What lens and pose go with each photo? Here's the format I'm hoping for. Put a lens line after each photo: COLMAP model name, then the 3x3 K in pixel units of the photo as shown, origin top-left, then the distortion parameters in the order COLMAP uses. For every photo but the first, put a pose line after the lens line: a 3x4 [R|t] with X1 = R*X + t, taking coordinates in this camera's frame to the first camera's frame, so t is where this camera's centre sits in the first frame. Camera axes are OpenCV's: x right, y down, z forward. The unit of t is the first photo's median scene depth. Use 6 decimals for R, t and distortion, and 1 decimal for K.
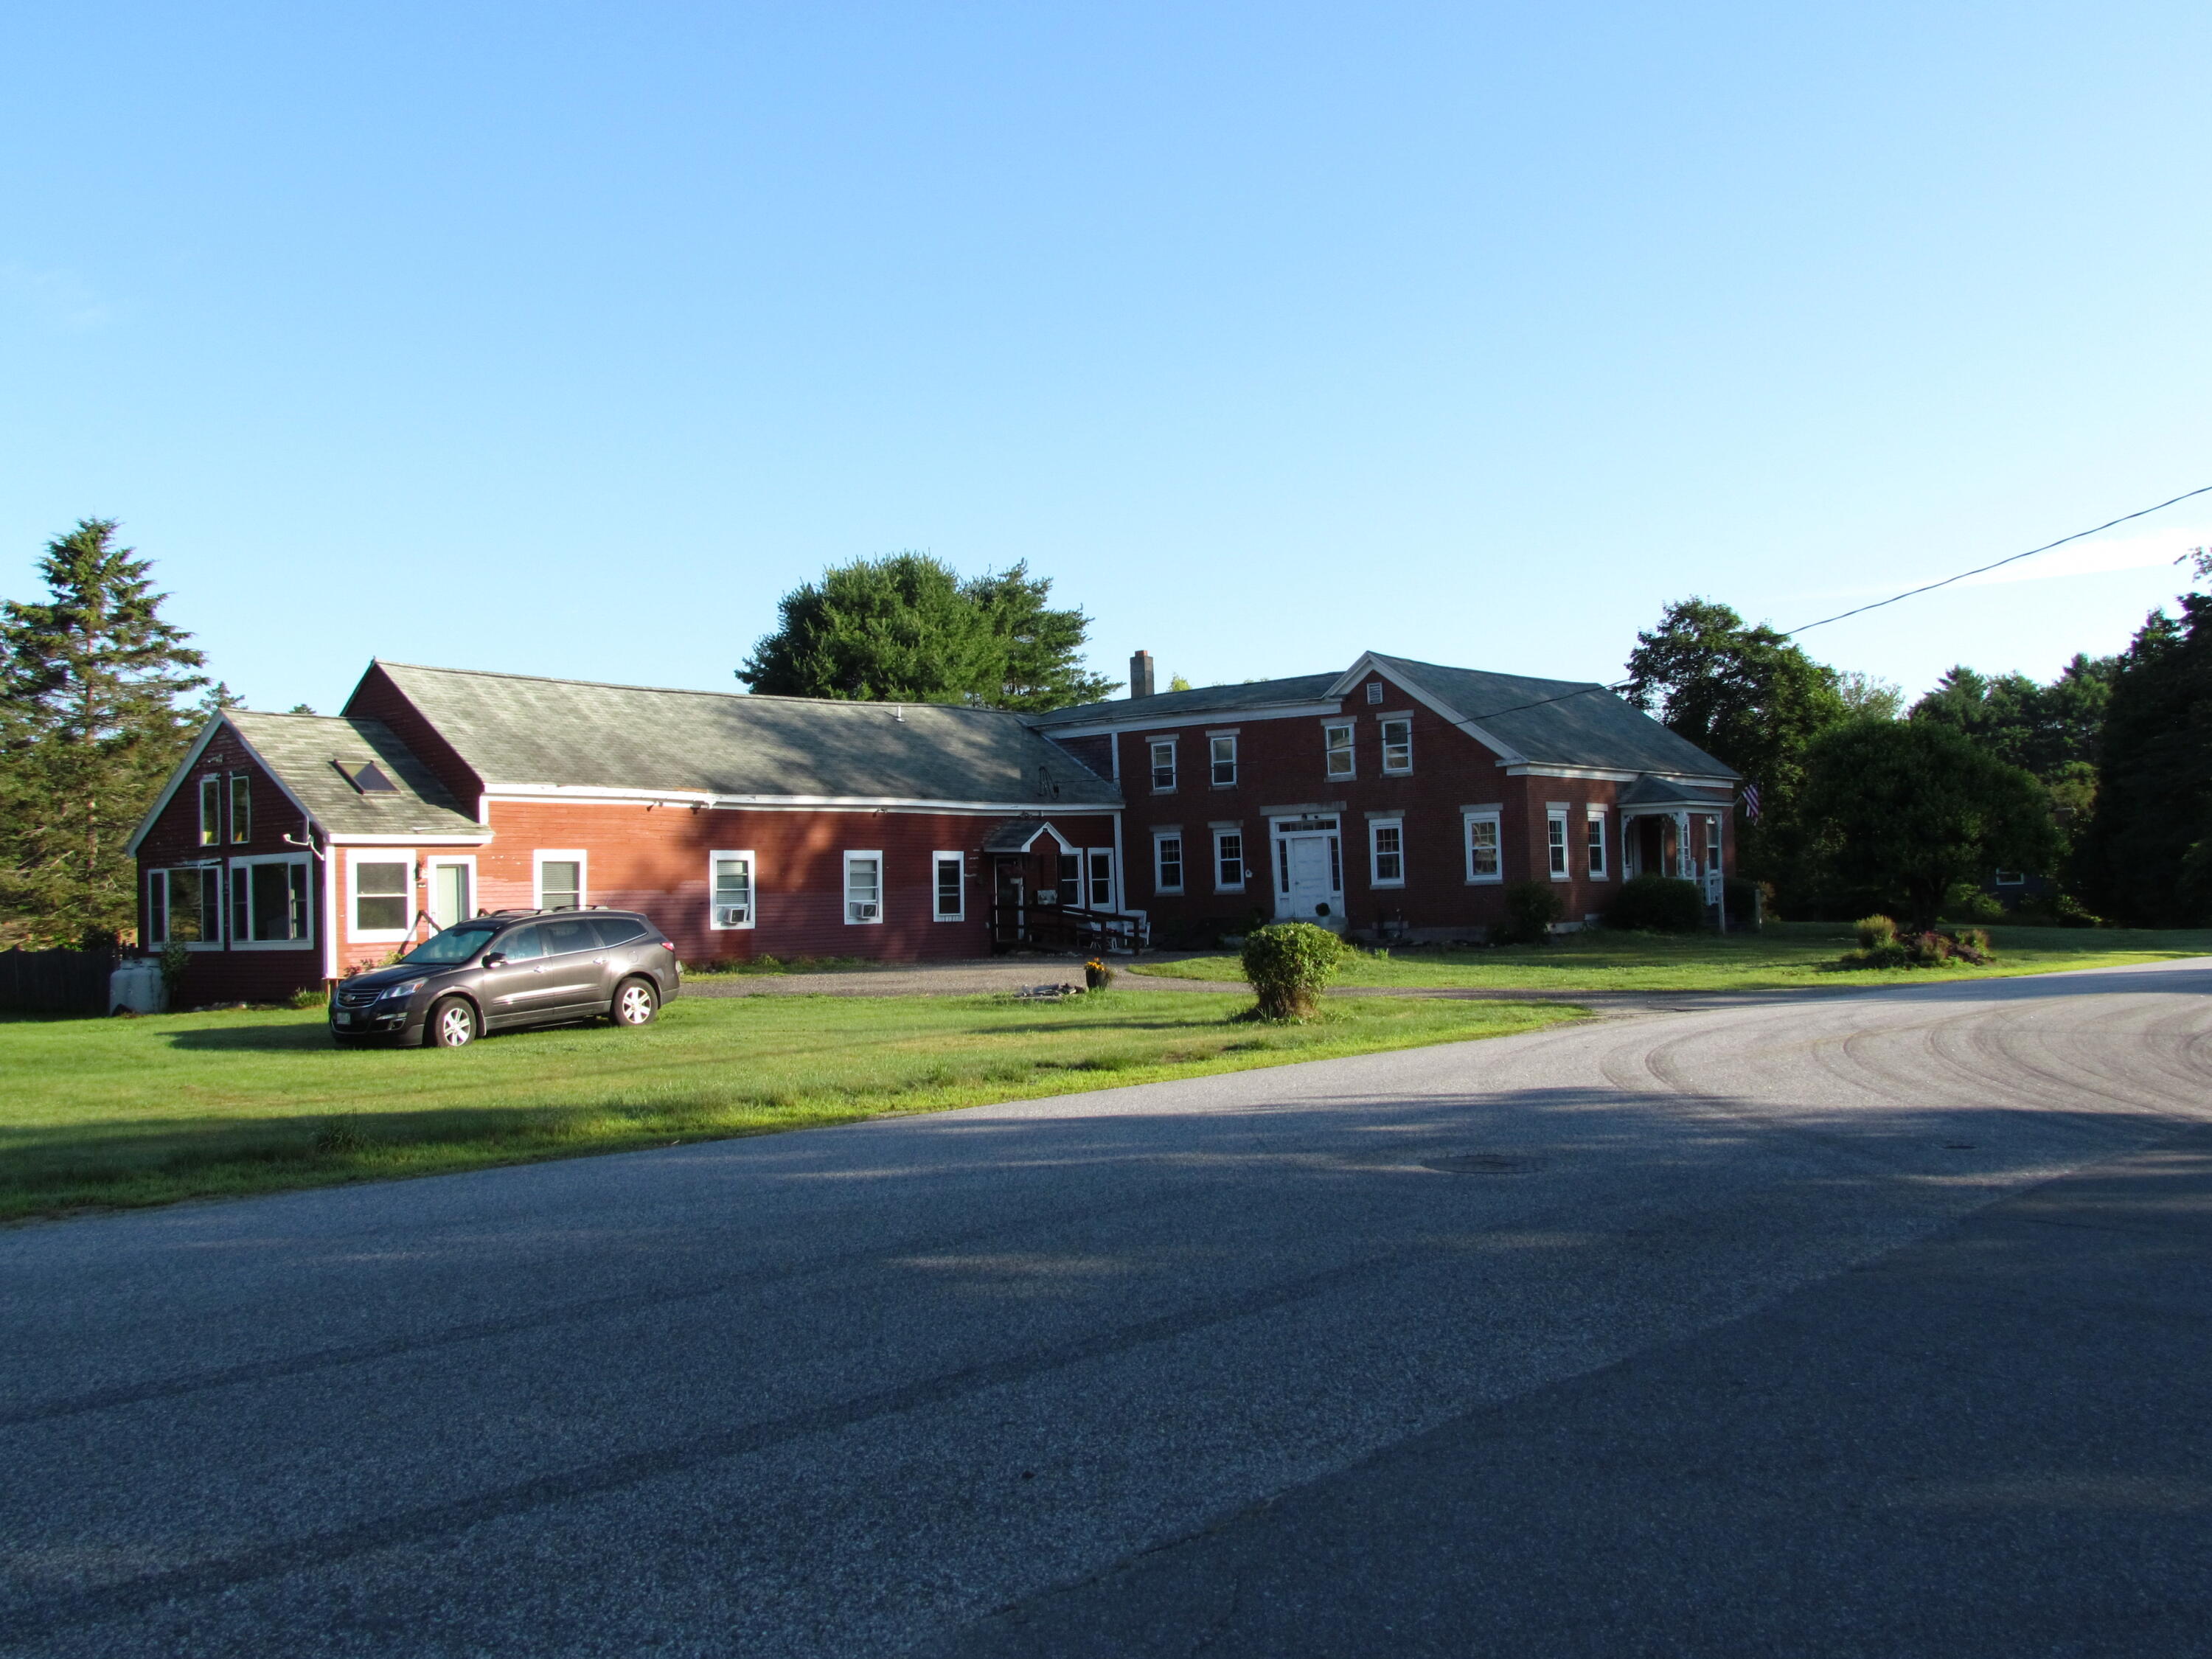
lens RADIAL K [[2095.1, 0, 1106.0], [0, 2095.1, 829.5], [0, 0, 1]] dist [-0.055866, 0.007127]
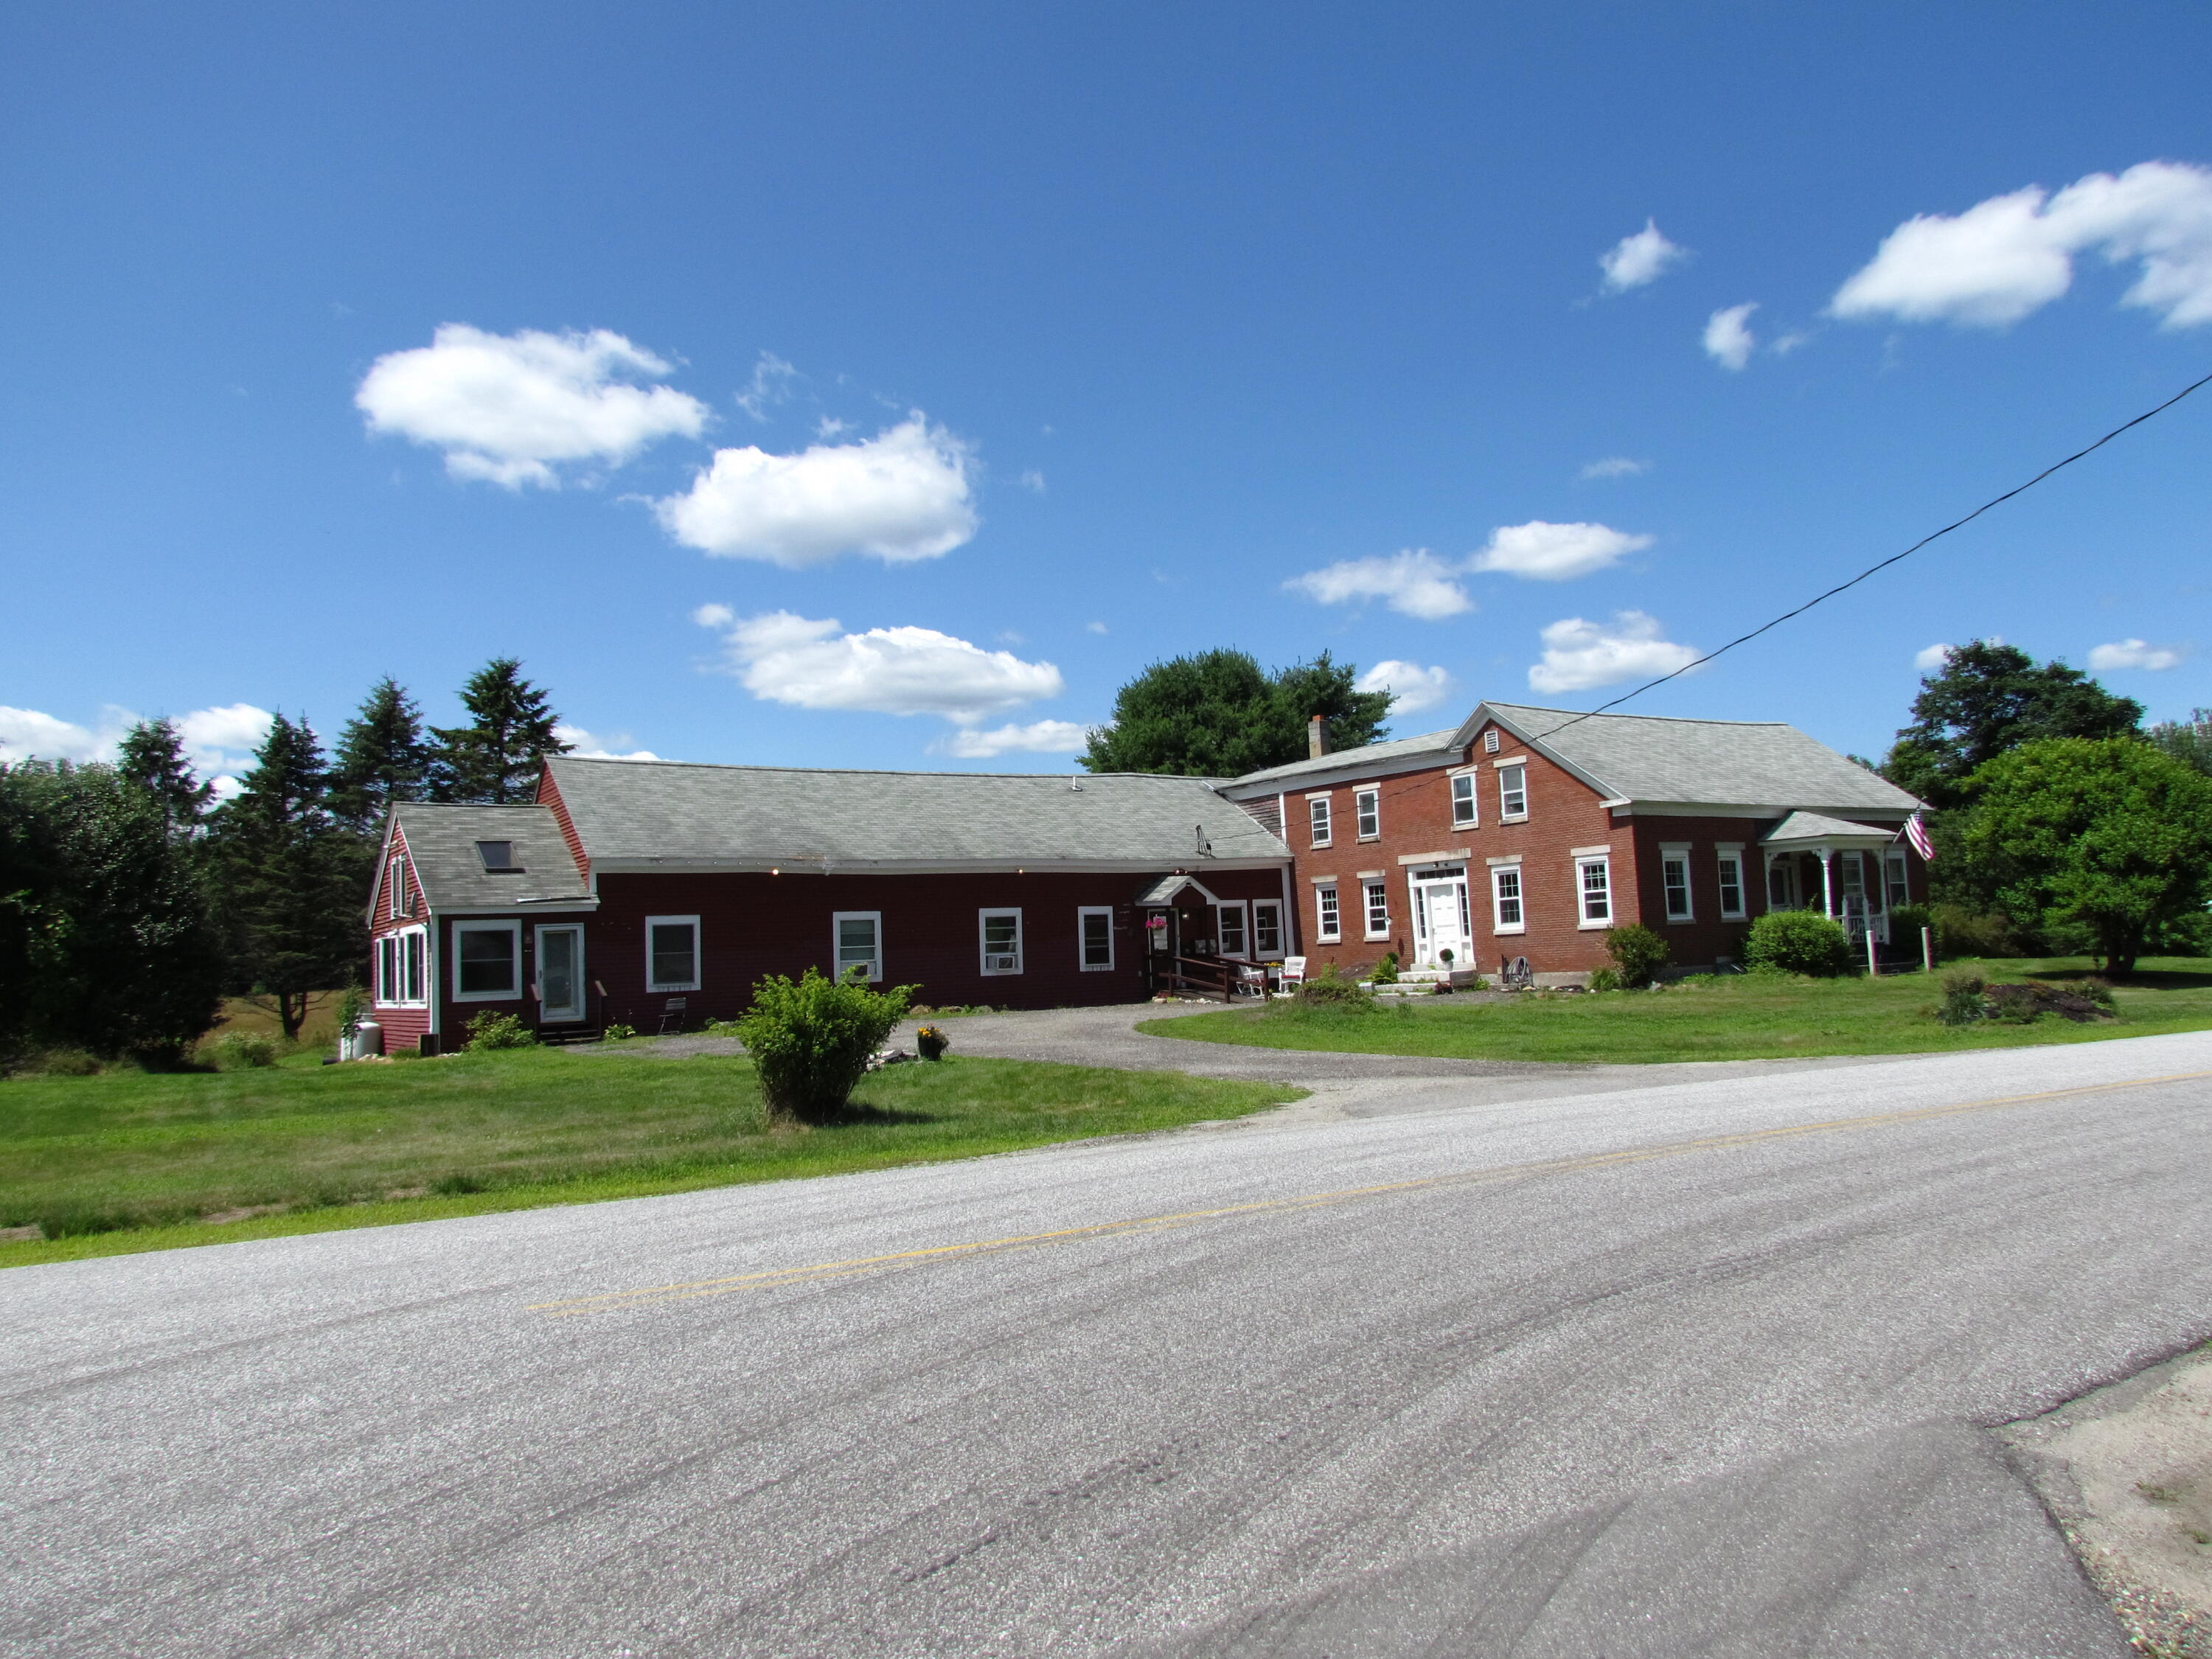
lens RADIAL K [[1591.8, 0, 1114.6], [0, 1591.8, 836.4], [0, 0, 1]] dist [-0.041284, 0.039601]
pose [[0.952598, -0.036064, -0.302087, 0.181383], [0.026797, 0.999036, -0.034767, 0.003015], [0.303050, 0.025024, 0.952646, 0.210360]]
